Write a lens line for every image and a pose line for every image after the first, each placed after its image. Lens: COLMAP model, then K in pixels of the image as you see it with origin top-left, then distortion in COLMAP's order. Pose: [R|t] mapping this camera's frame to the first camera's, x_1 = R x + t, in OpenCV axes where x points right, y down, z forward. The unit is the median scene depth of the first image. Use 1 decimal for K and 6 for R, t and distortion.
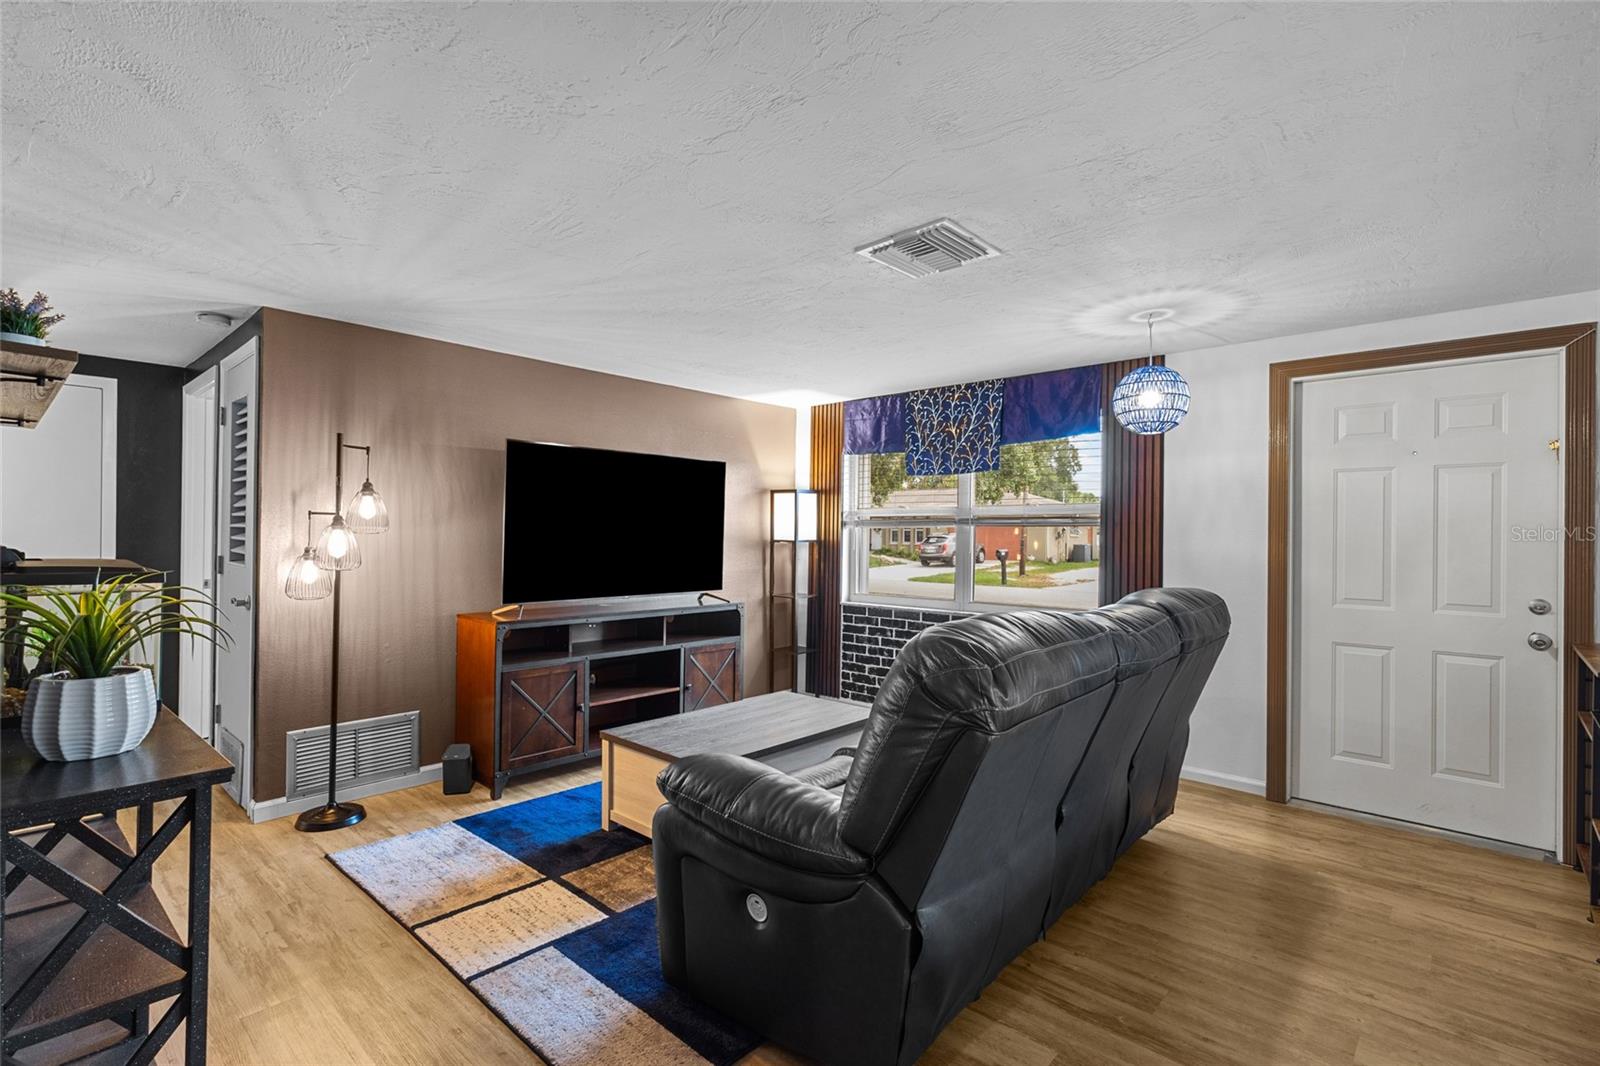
lens RADIAL K [[741.9, 0, 795.7], [0, 741.9, 534.8], [0, 0, 1]] dist [0.002308, 0.002762]
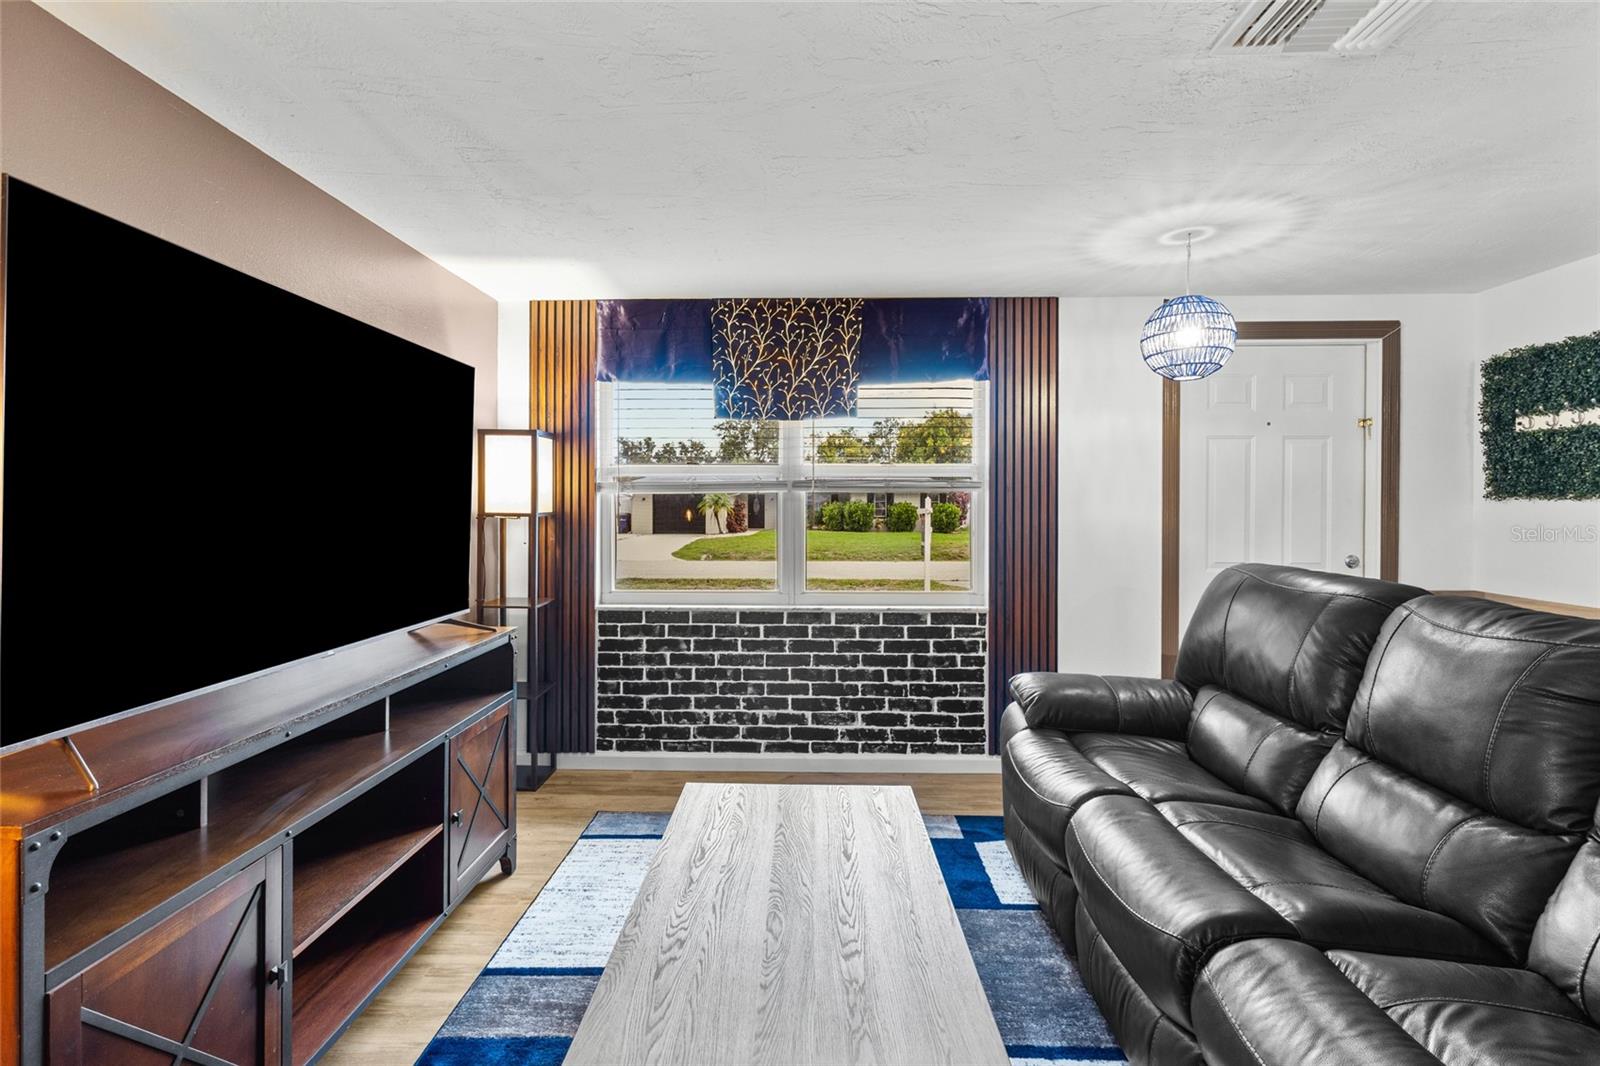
lens RADIAL K [[741.9, 0, 795.2], [0, 741.9, 513.0], [0, 0, 1]] dist [0.002308, 0.002762]
pose [[0.755710, -0.013846, 0.654760, -0.256509], [0.005476, 0.999875, 0.014823, -0.000456], [-0.654883, -0.007616, 0.755692, 0.426402]]
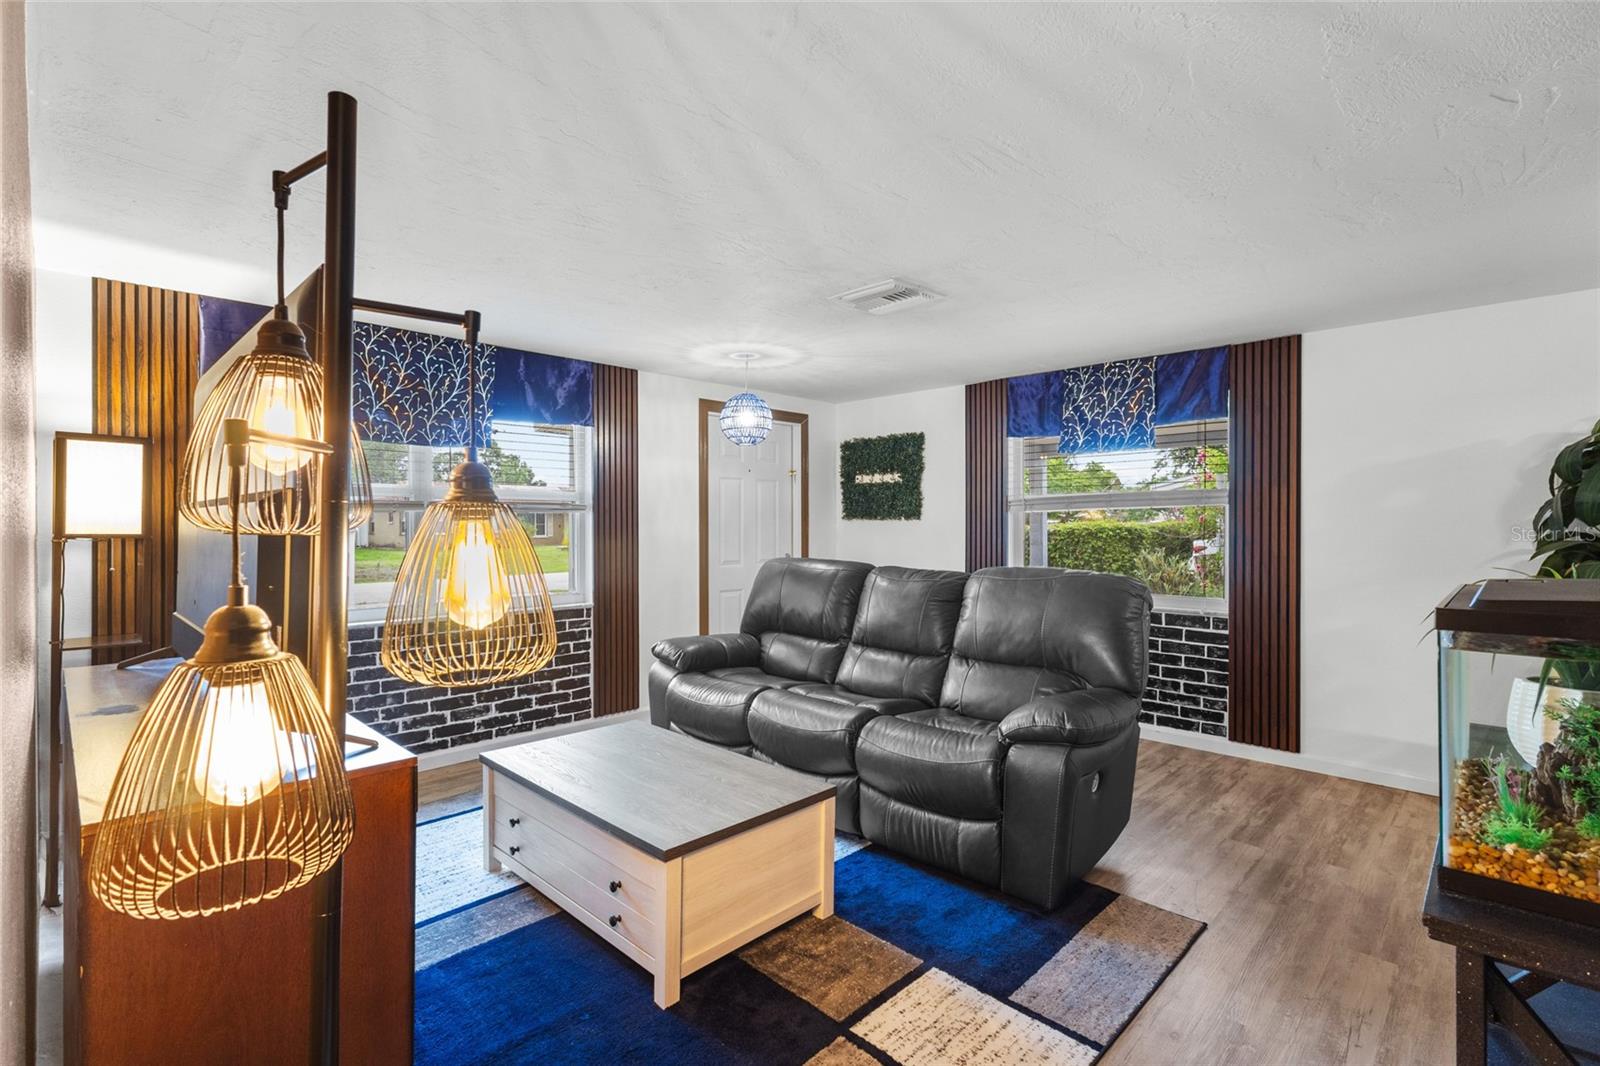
lens RADIAL K [[741.9, 0, 788.7], [0, 741.9, 528.3], [0, 0, 1]] dist [0.002308, 0.002762]
pose [[0.048120, -0.016411, 0.998707, -0.549939], [0.000998, 0.999865, 0.016382, -0.005264], [-0.998841, 0.000208, 0.048130, 0.556196]]
